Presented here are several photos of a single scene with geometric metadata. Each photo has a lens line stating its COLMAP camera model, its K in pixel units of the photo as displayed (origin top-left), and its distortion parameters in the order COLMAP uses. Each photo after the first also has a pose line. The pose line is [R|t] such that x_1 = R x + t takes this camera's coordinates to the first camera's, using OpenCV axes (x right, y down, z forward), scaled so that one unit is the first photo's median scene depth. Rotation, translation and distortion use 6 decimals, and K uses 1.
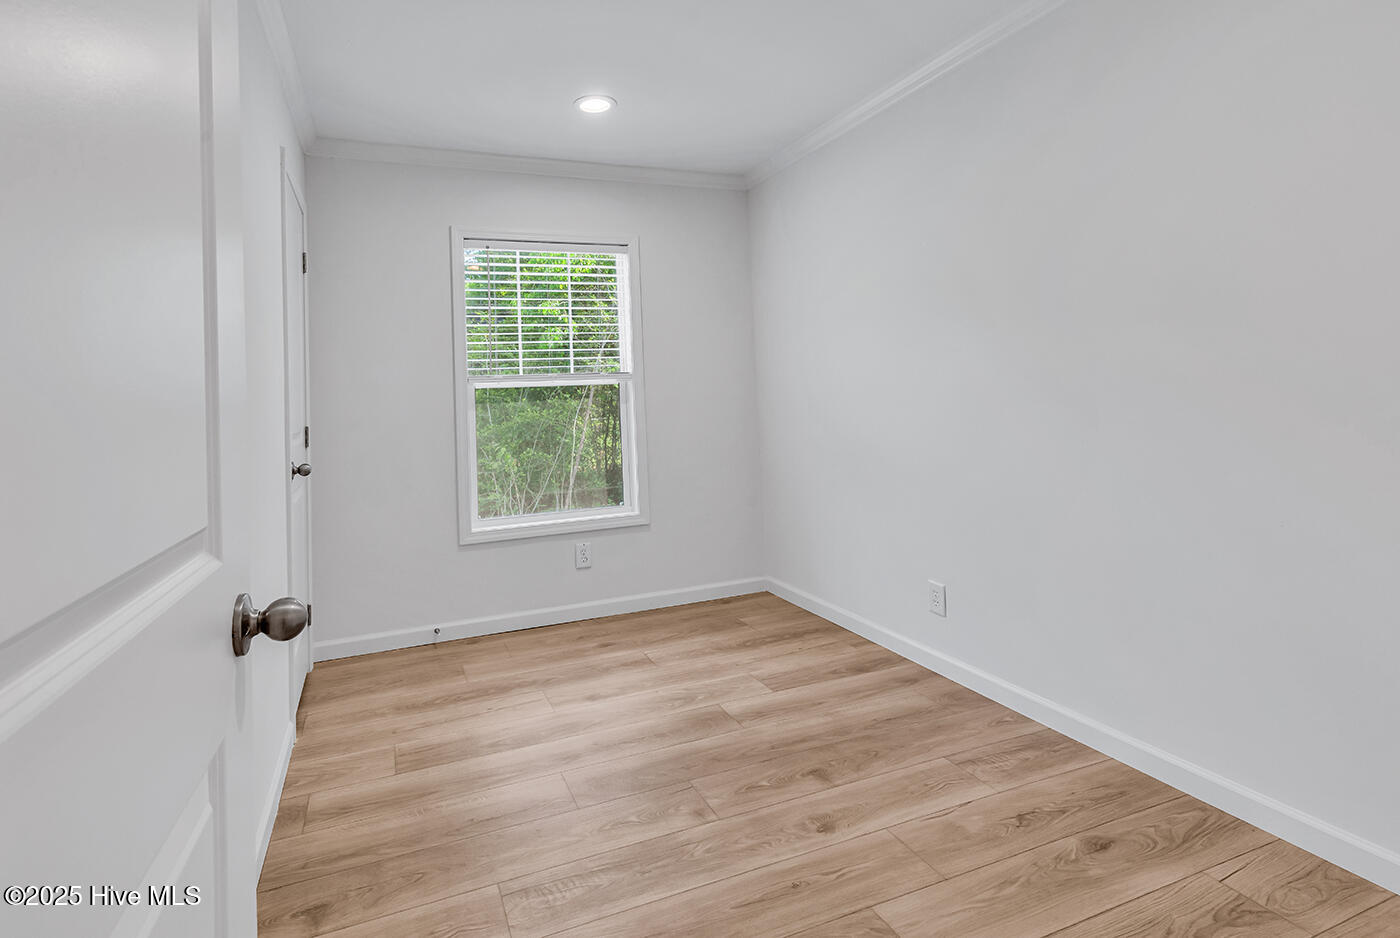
lens RADIAL K [[690.0, 0, 628.8], [0, 690.0, 376.9], [0, 0, 1]] dist [0.011681, 0.000116]
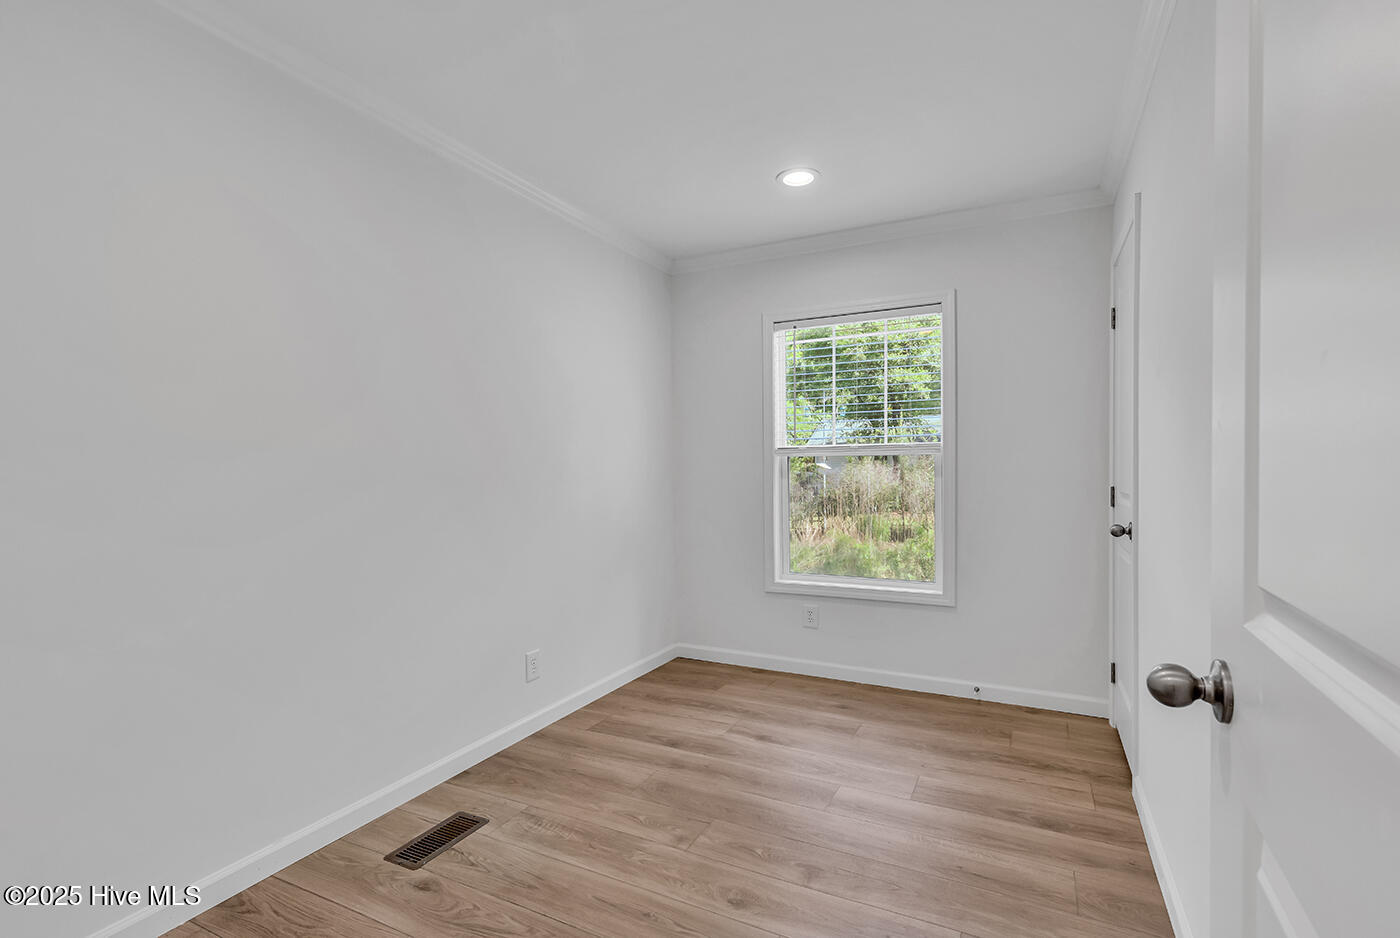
lens RADIAL K [[651.0, 0, 696.7], [0, 651.0, 482.0], [0, 0, 1]] dist [0.000954, 0.000036]
pose [[0.673897, 0.048300, -0.737245, 0.674833], [0.000872, 0.997808, 0.066168, -0.016258], [0.738825, -0.045233, 0.672377, 0.257748]]
